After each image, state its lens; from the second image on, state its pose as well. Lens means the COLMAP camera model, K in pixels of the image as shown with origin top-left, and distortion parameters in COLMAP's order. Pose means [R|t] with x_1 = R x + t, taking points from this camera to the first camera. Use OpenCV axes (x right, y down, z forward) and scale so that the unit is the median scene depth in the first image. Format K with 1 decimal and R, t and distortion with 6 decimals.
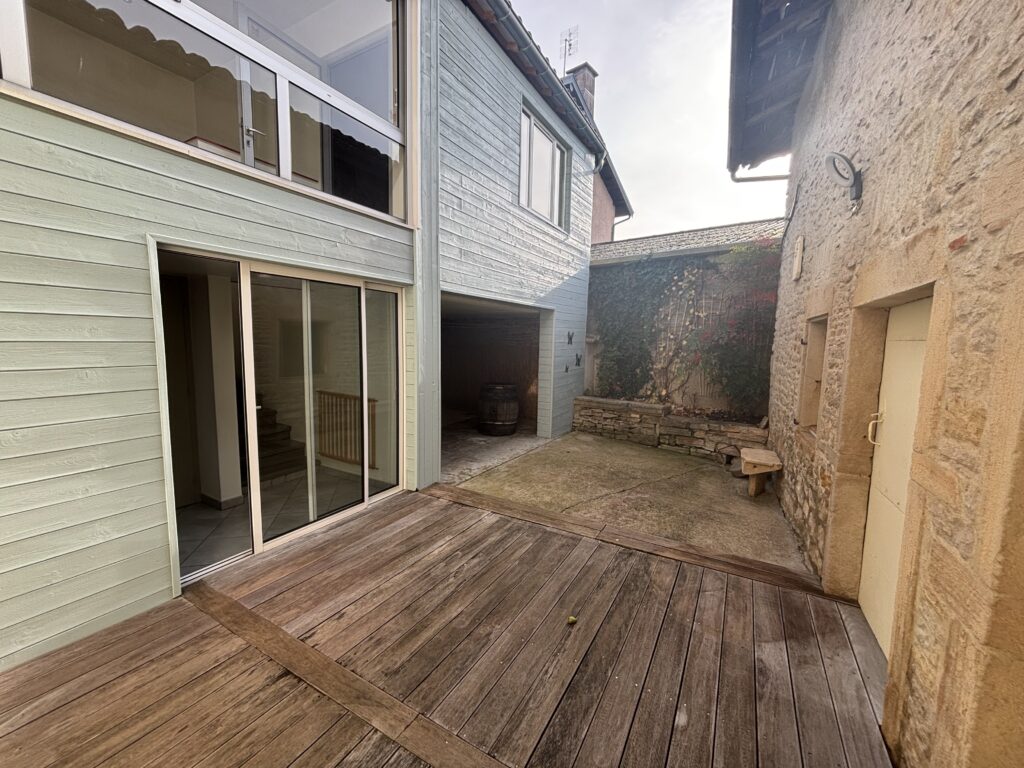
lens RADIAL K [[415.5, 0, 512.0], [0, 415.5, 384.0], [0, 0, 1]] dist [0.001834, -0.000357]
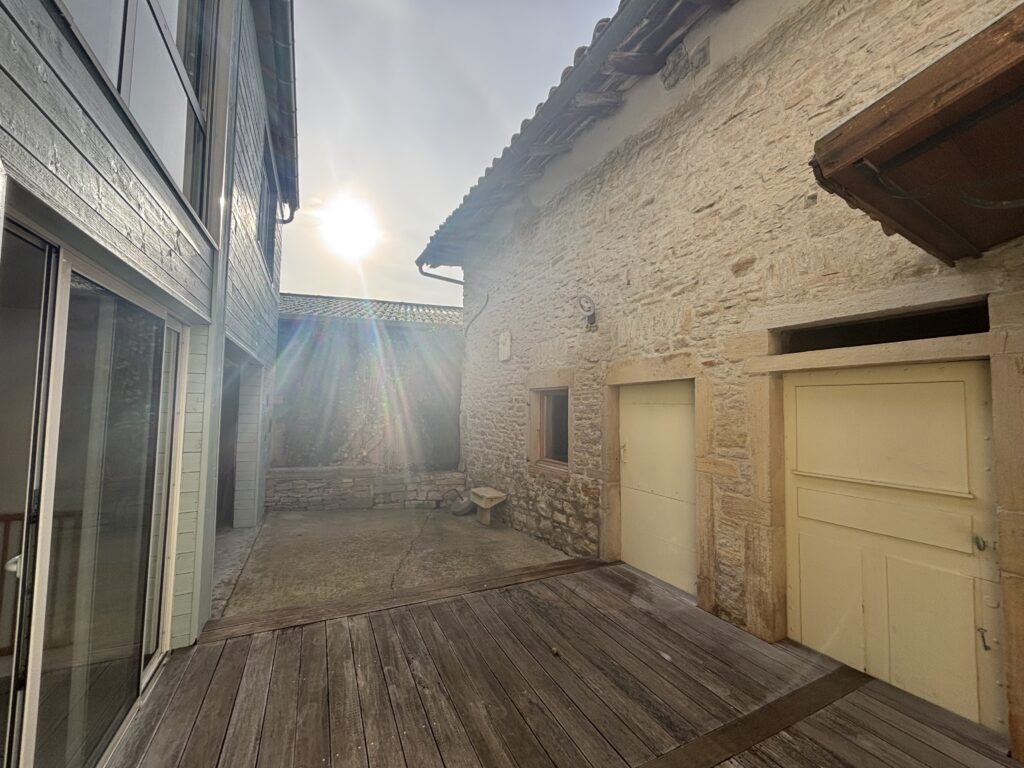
lens RADIAL K [[415.5, 0, 512.0], [0, 415.5, 384.0], [0, 0, 1]] dist [0.001834, -0.000357]
pose [[0.574375, 0.028664, 0.818090, -0.621876], [0.088846, 0.991300, -0.097111, -0.040076], [-0.813756, 0.128462, 0.566832, 0.252790]]
